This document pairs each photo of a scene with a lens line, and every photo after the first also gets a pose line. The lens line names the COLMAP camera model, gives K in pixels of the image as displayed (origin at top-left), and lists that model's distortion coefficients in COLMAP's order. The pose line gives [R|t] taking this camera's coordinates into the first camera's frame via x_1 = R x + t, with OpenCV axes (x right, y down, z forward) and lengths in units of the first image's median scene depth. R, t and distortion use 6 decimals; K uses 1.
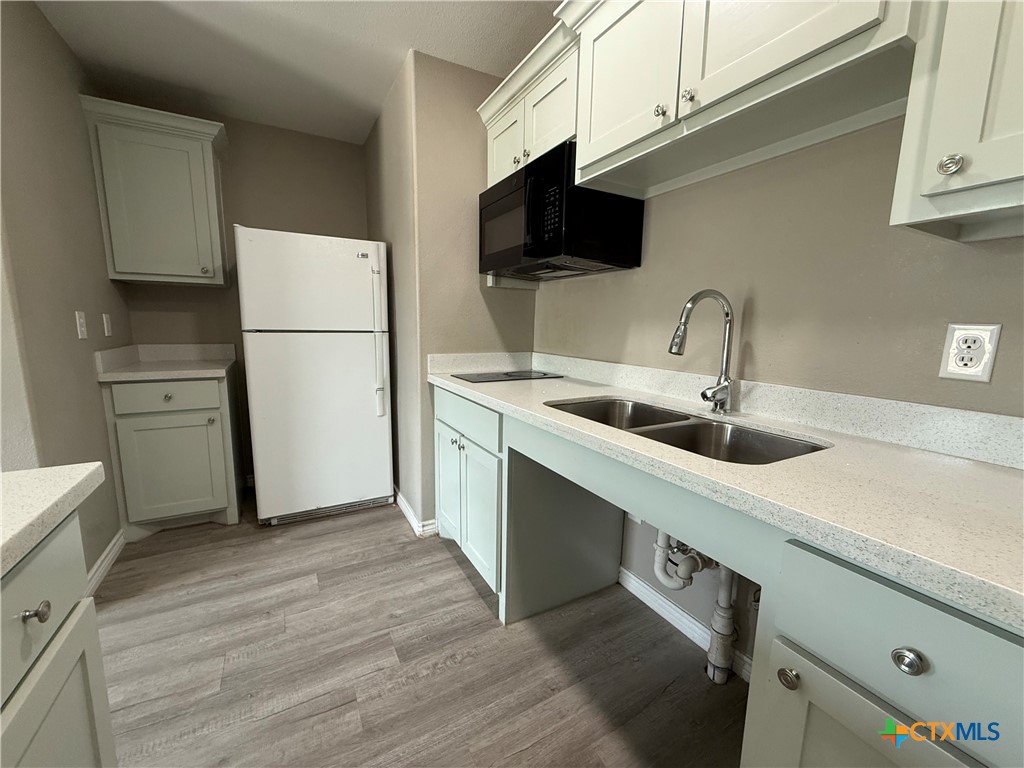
lens RADIAL K [[407.0, 0, 511.8], [0, 407.0, 384.2], [0, 0, 1]] dist [0.000497, -0.000448]
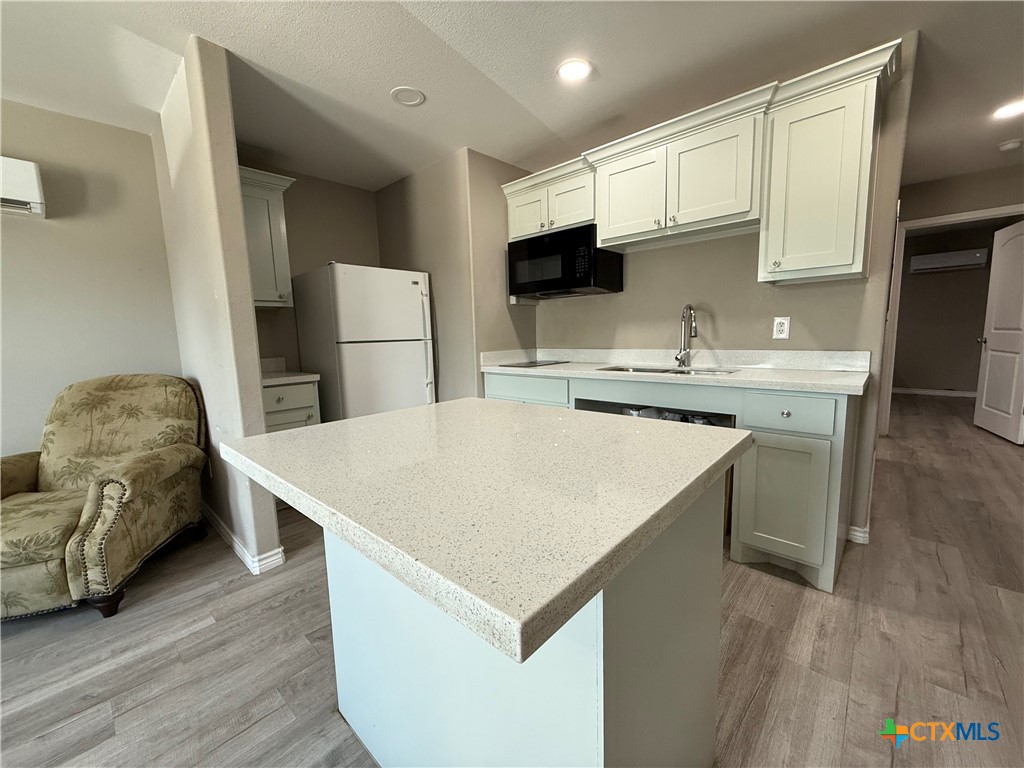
lens RADIAL K [[407.0, 0, 510.7], [0, 407.0, 384.3], [0, 0, 1]] dist [0.000497, -0.000448]
pose [[0.950274, -0.081974, 0.300431, -0.731646], [0.089538, 0.995917, -0.011472, 0.085204], [-0.298264, 0.037802, 0.953735, -0.520738]]
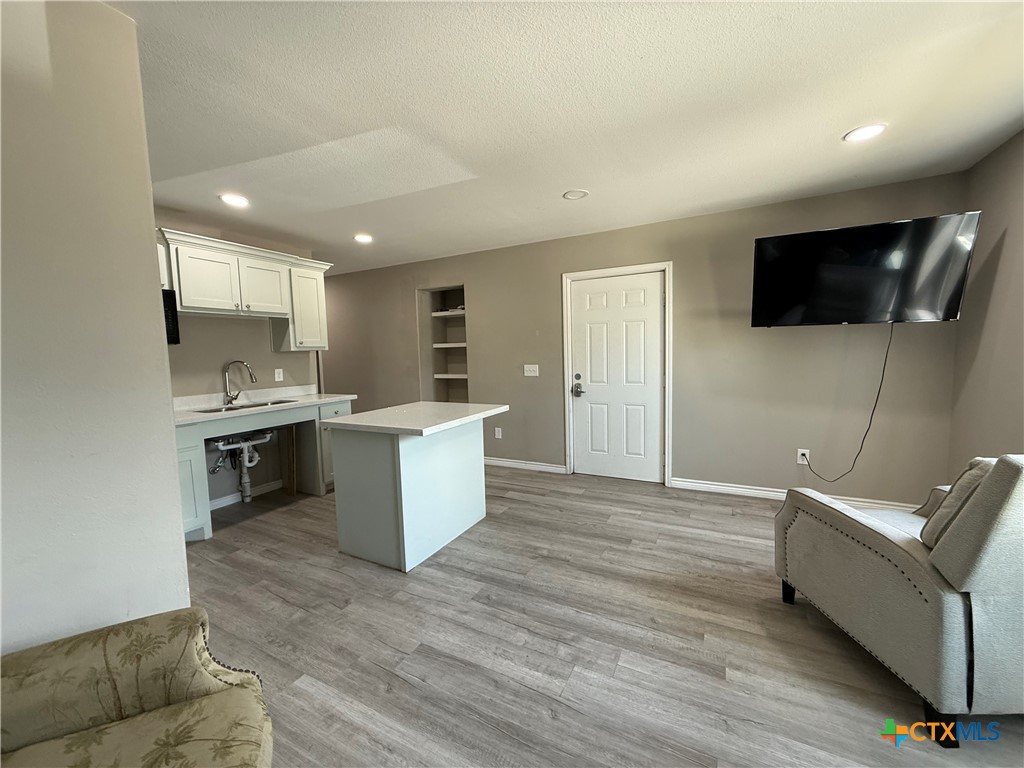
lens RADIAL K [[407.0, 0, 512.9], [0, 407.0, 384.3], [0, 0, 1]] dist [0.000497, -0.000448]
pose [[-0.542376, -0.072479, 0.837004, -2.339377], [0.142878, 0.973801, 0.176910, -0.232283], [-0.827897, 0.215541, -0.517811, 0.686627]]
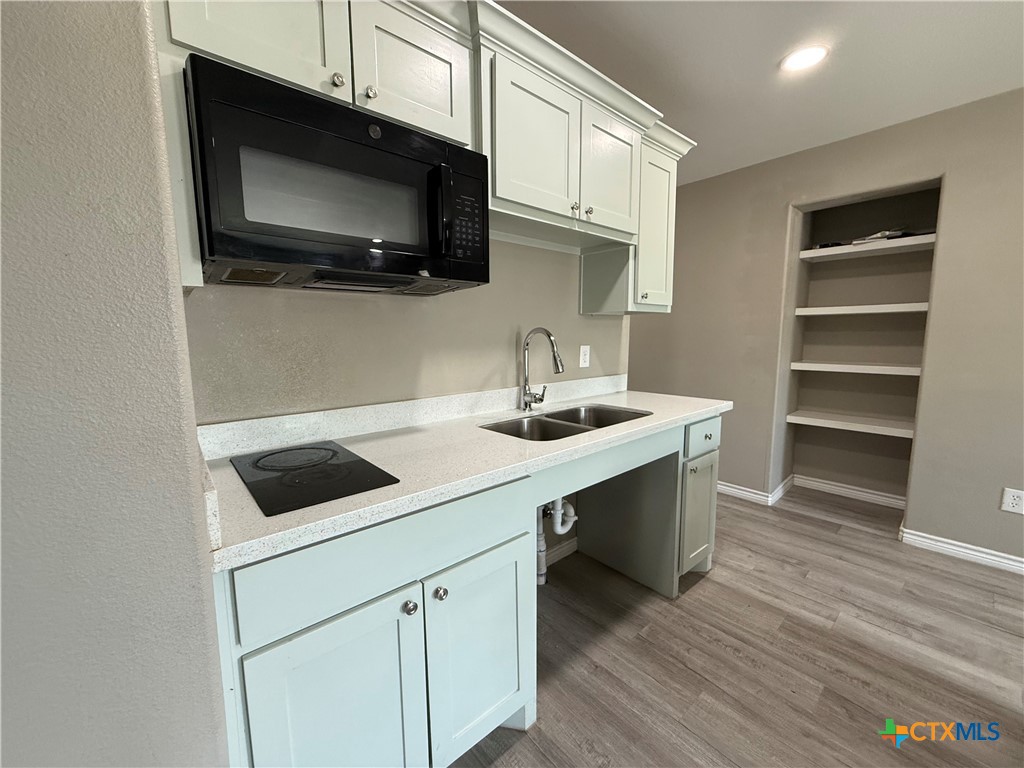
lens RADIAL K [[407.0, 0, 511.2], [0, 407.0, 385.6], [0, 0, 1]] dist [0.000497, -0.000448]
pose [[-0.201177, -0.137790, 0.969815, -0.738264], [0.152385, 0.973601, 0.169939, -0.231290], [-0.967629, 0.181973, -0.174869, 1.093054]]
